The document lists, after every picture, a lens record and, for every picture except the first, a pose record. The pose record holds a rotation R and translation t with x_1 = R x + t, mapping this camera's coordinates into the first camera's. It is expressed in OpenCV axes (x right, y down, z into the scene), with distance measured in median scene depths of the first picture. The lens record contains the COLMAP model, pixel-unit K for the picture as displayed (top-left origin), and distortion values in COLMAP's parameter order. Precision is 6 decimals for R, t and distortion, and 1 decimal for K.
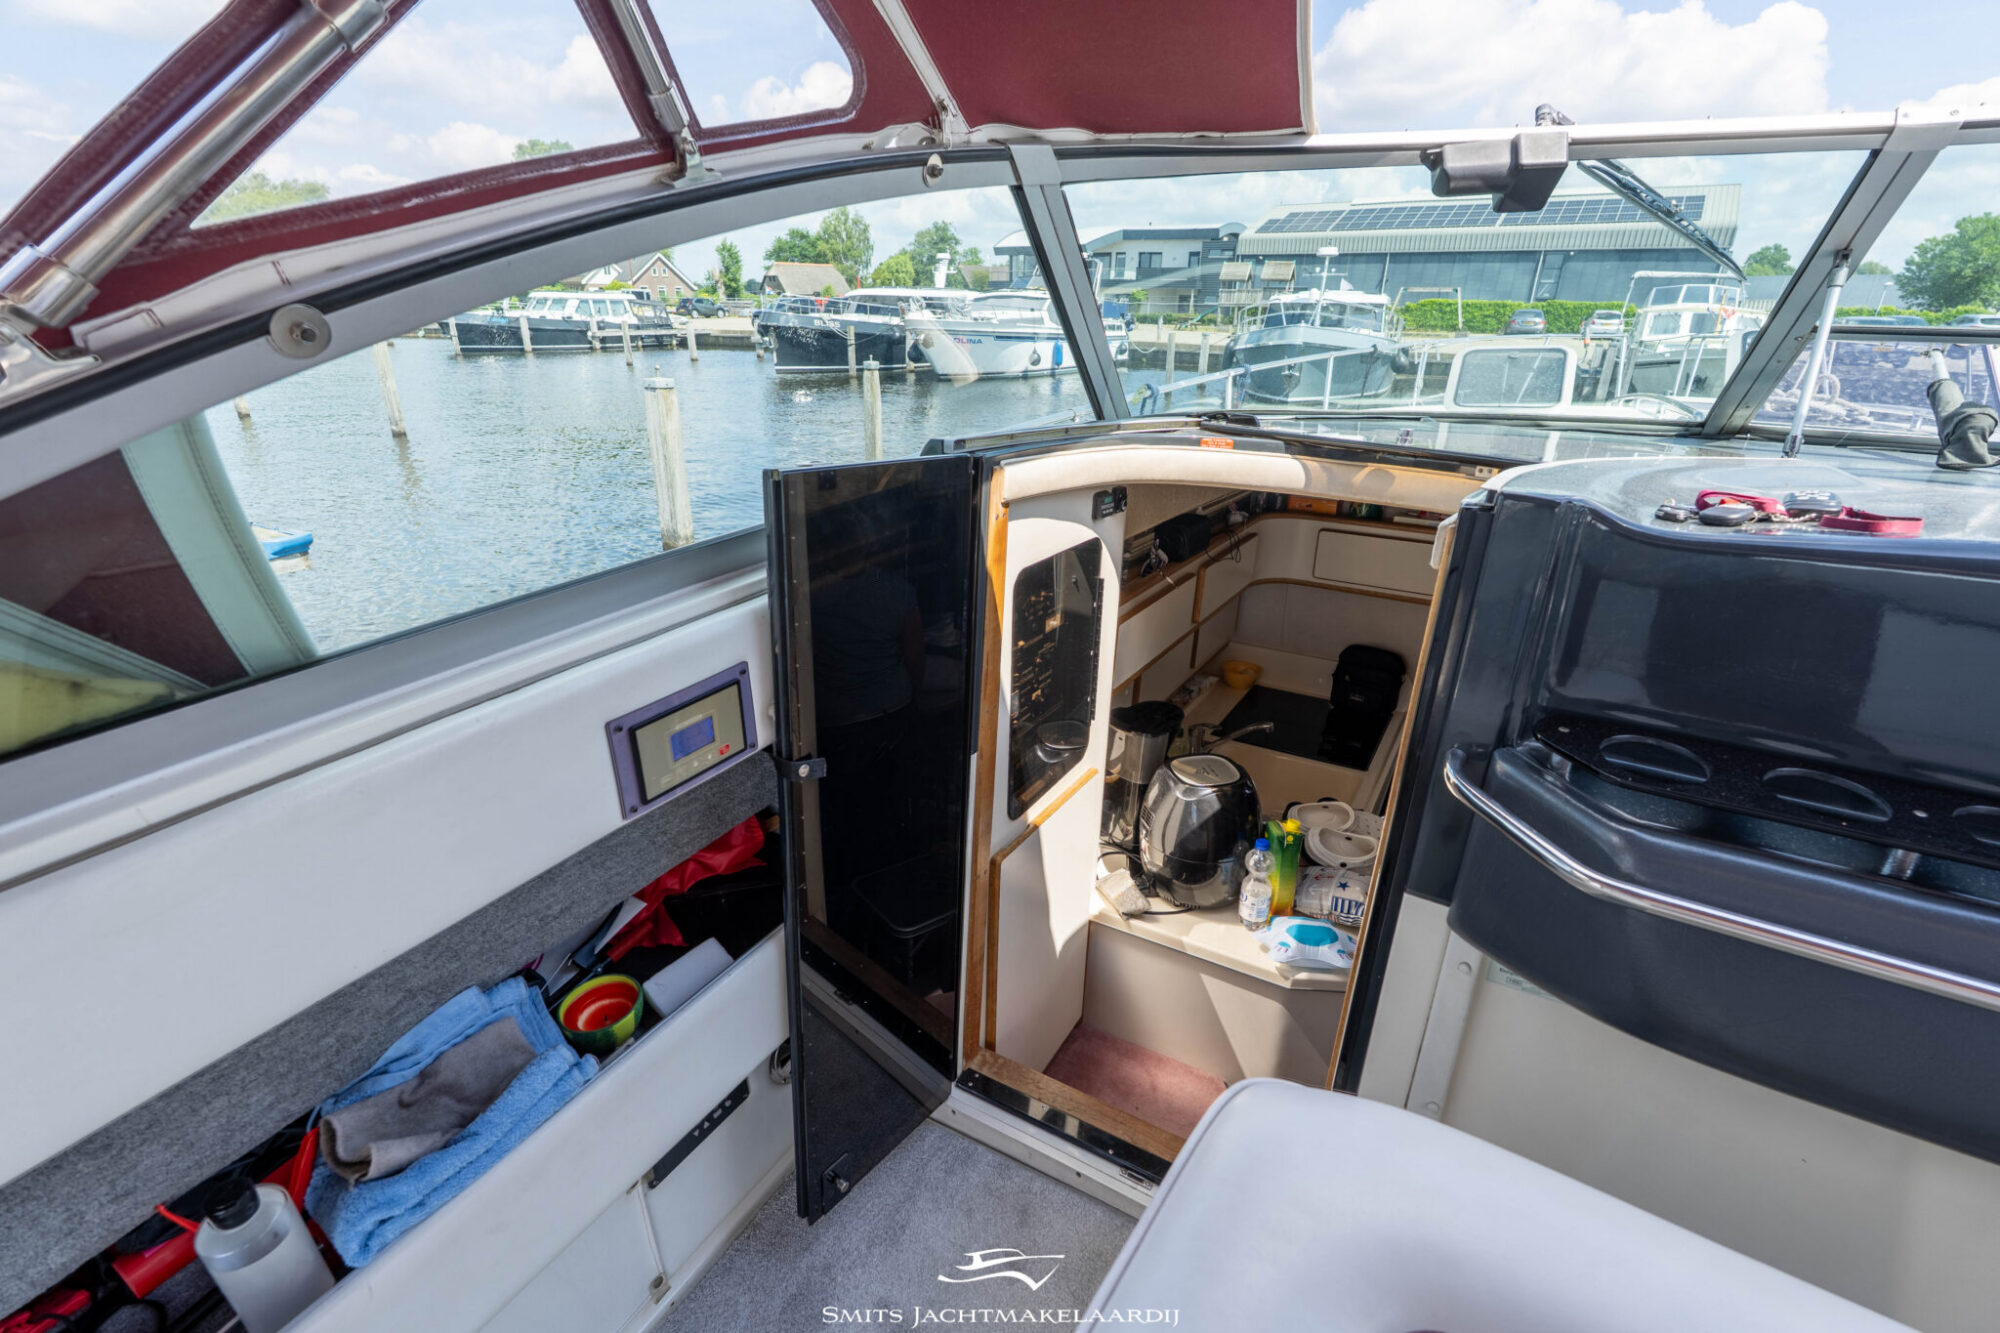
lens RADIAL K [[882.5, 0, 995.7], [0, 882.5, 668.8], [0, 0, 1]] dist [-0.003050, 0.000830]
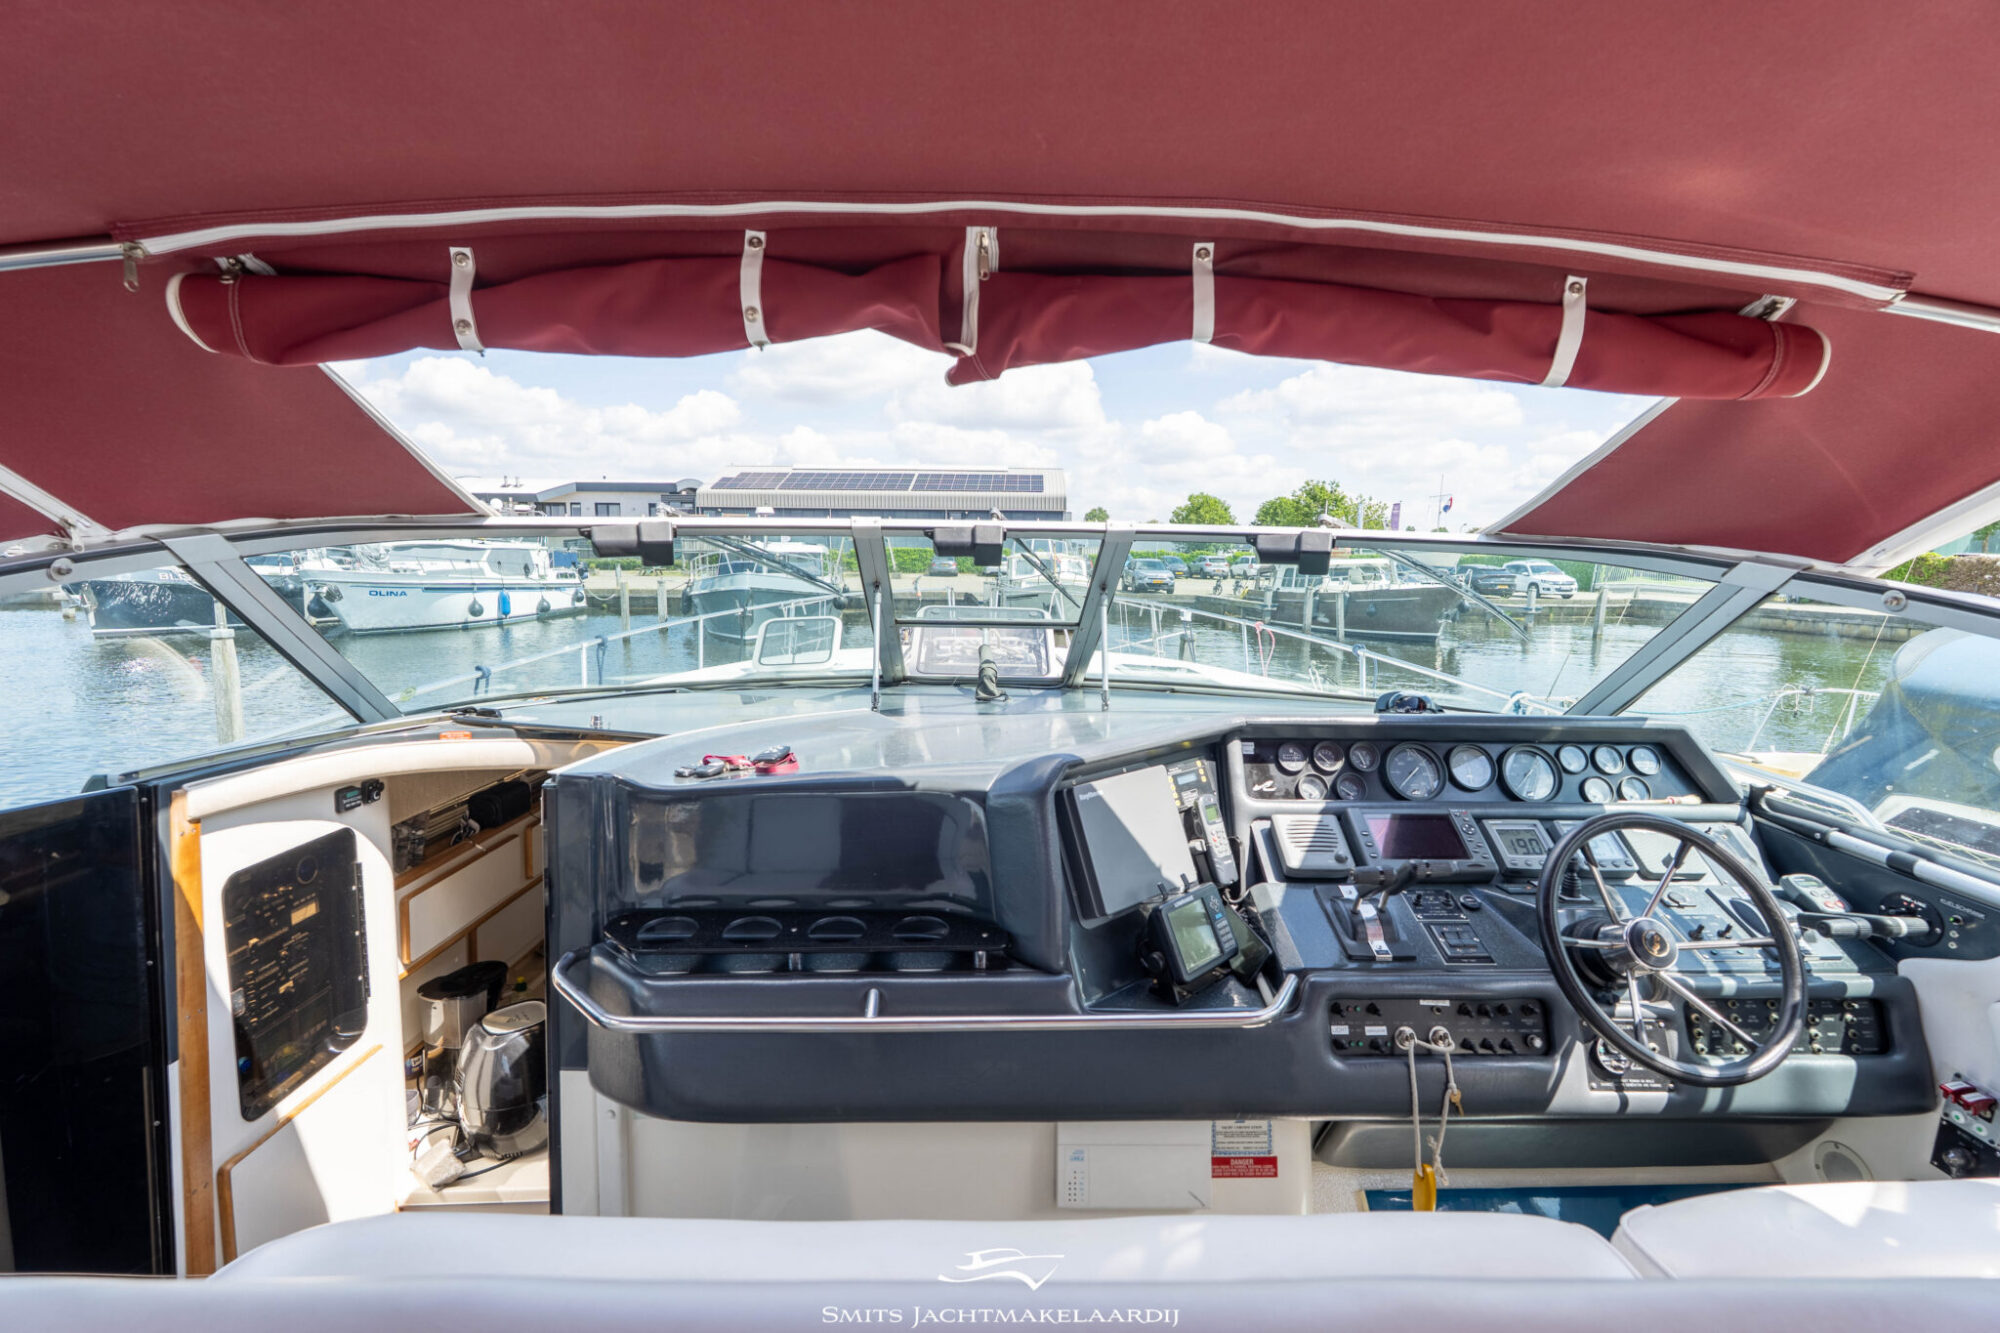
lens RADIAL K [[882.0, 0, 997.0], [0, 882.0, 661.6], [0, 0, 1]] dist [-0.002379, 0.000657]
pose [[0.847185, -0.067909, 0.526940, 0.292893], [0.202764, 0.958055, -0.202525, 0.052390], [-0.491084, 0.278421, 0.825420, -0.473926]]
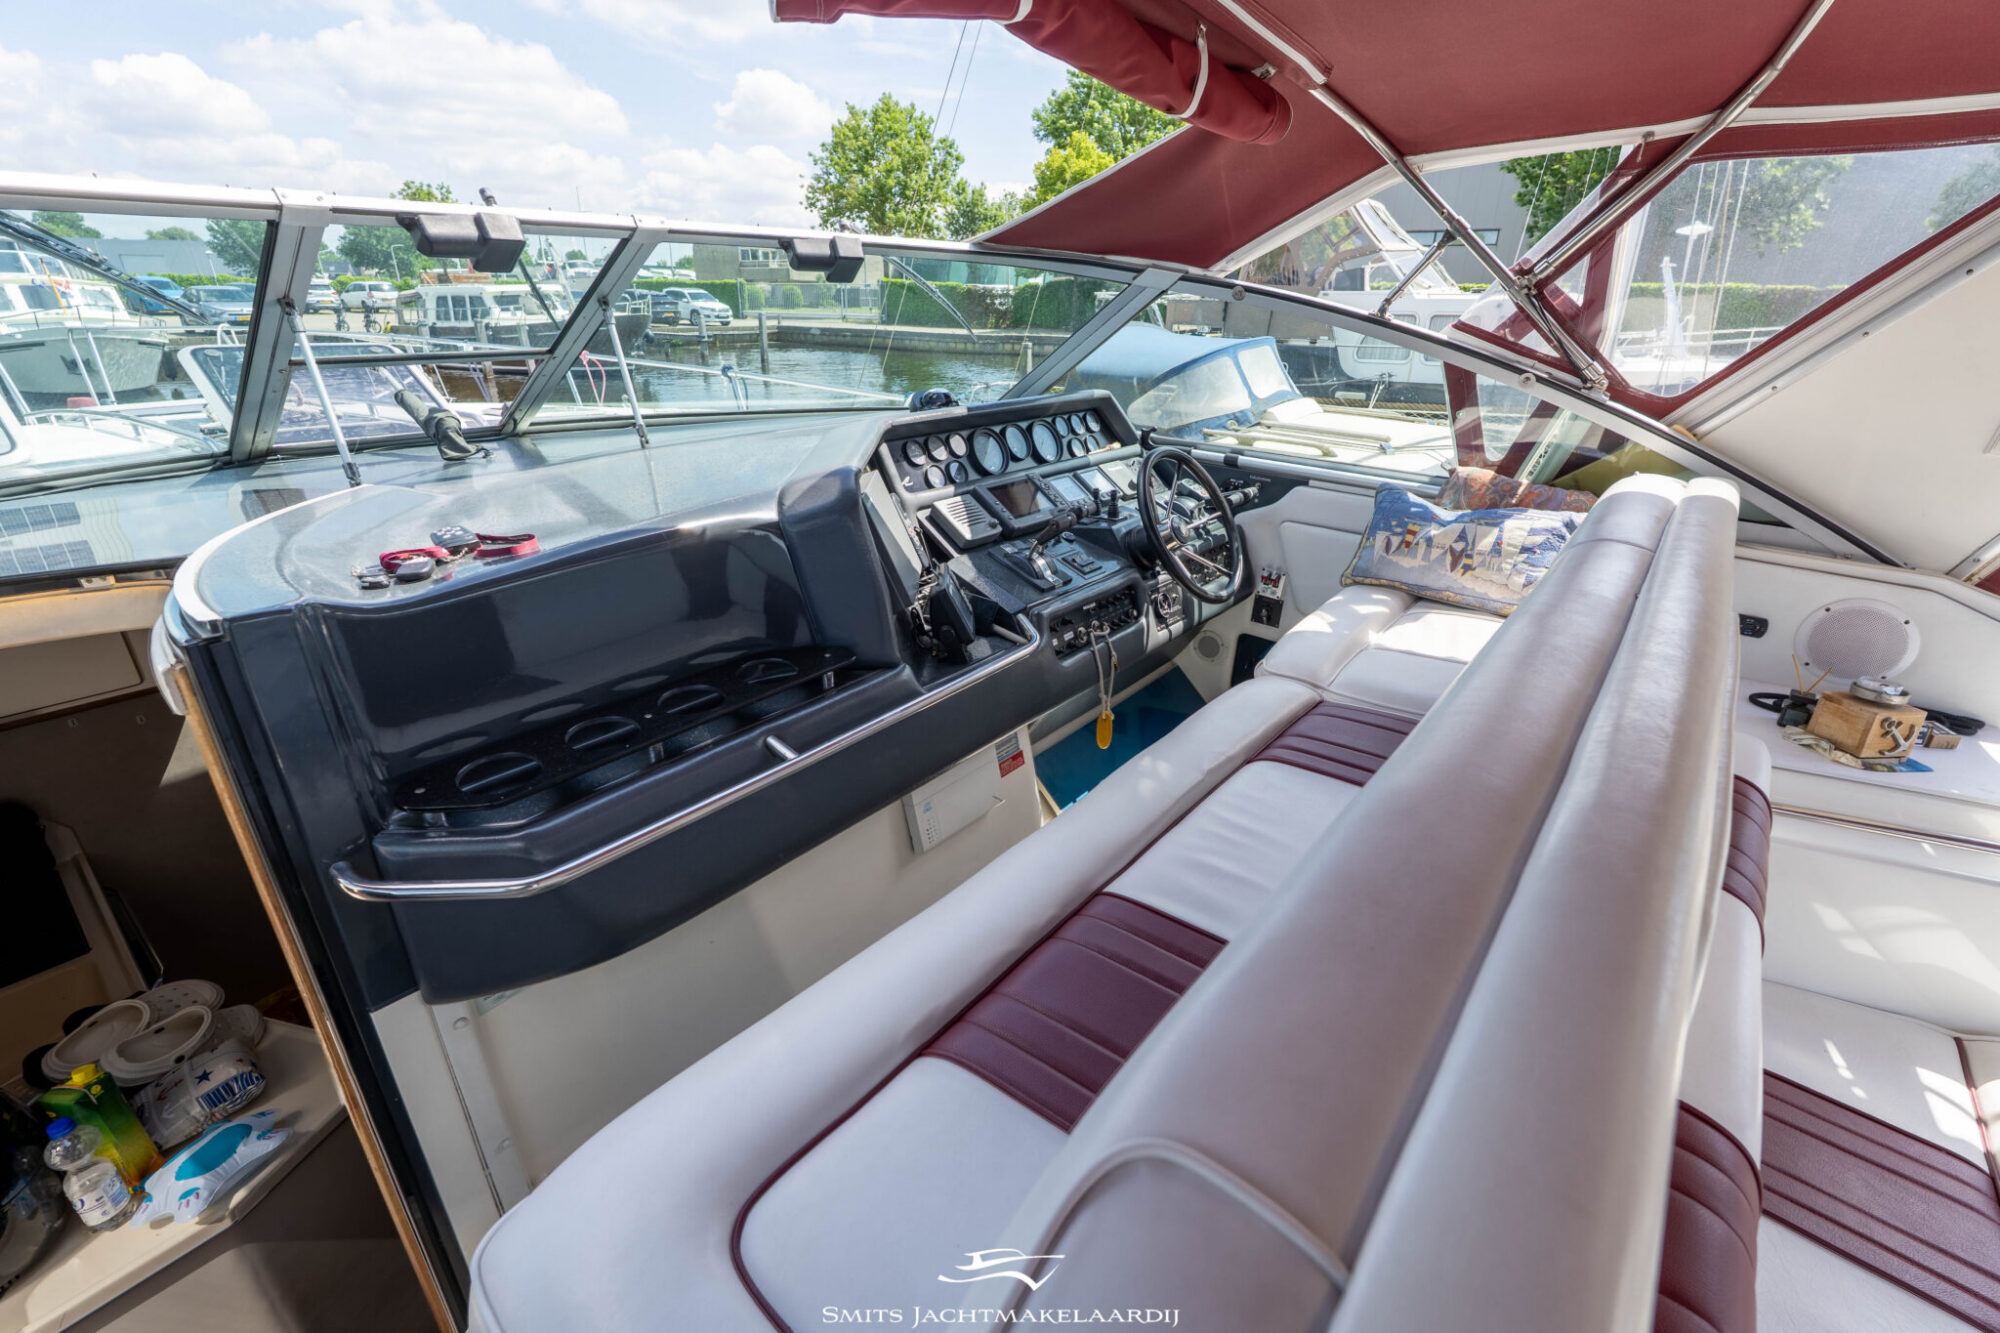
lens RADIAL K [[893.7, 0, 997.4], [0, 893.7, 669.9], [0, 0, 1]] dist [0.000252, 0.000176]
pose [[0.139427, -0.395746, 0.907714, -0.132244], [0.368910, 0.871438, 0.323266, -0.100673], [-0.918948, 0.289793, 0.267496, 0.000265]]
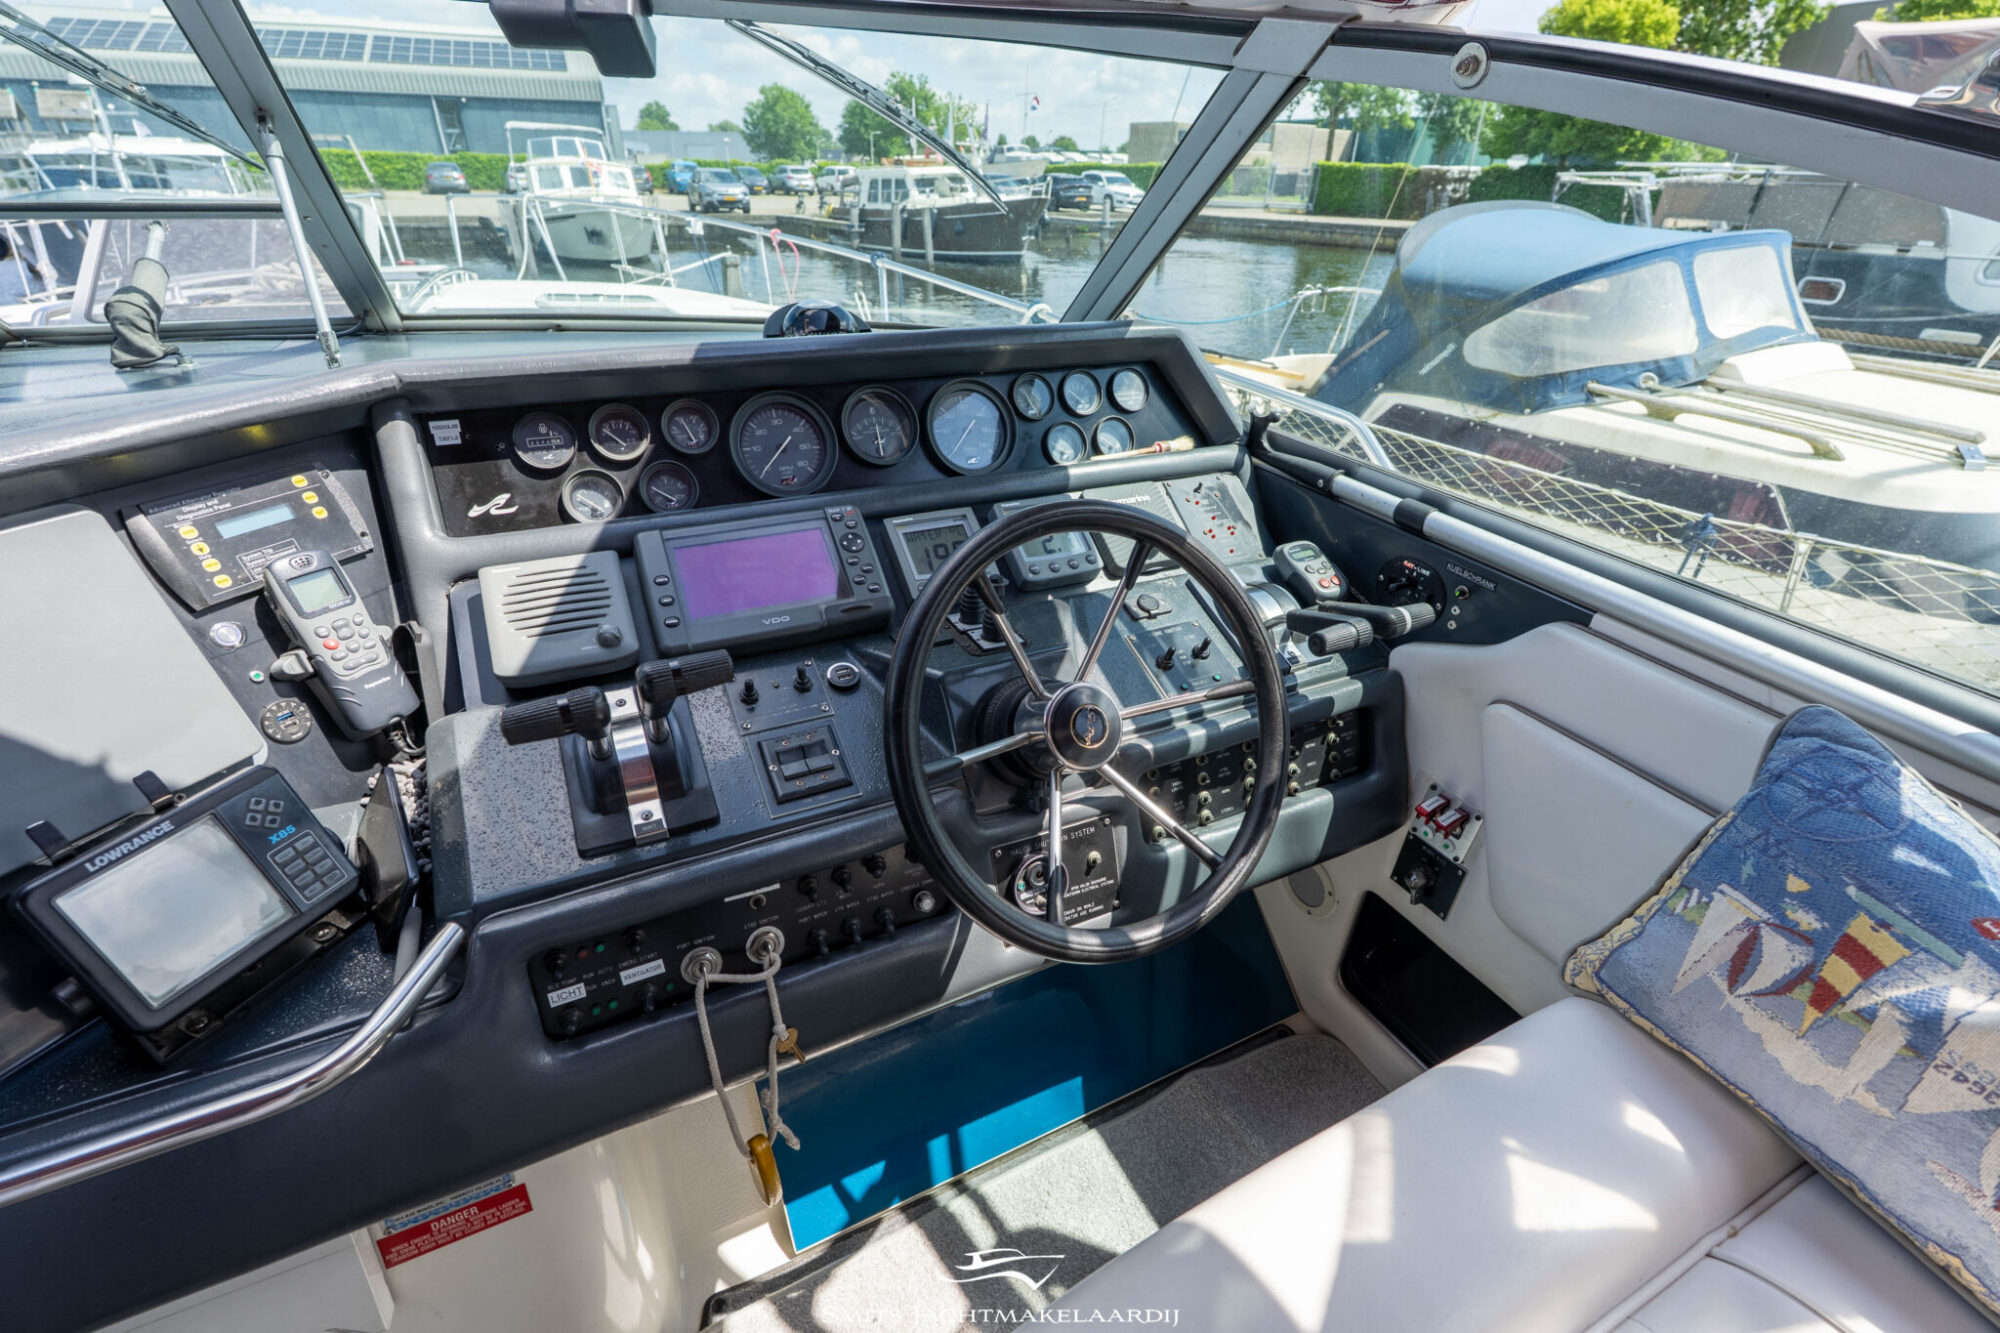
lens RADIAL K [[882.5, 0, 995.7], [0, 882.5, 668.8], [0, 0, 1]] dist [-0.003050, 0.000830]
pose [[0.552953, -0.412886, 0.723718, 0.956558], [0.311733, 0.908022, 0.279855, 0.088213], [-0.772700, 0.070860, 0.630804, -0.260397]]
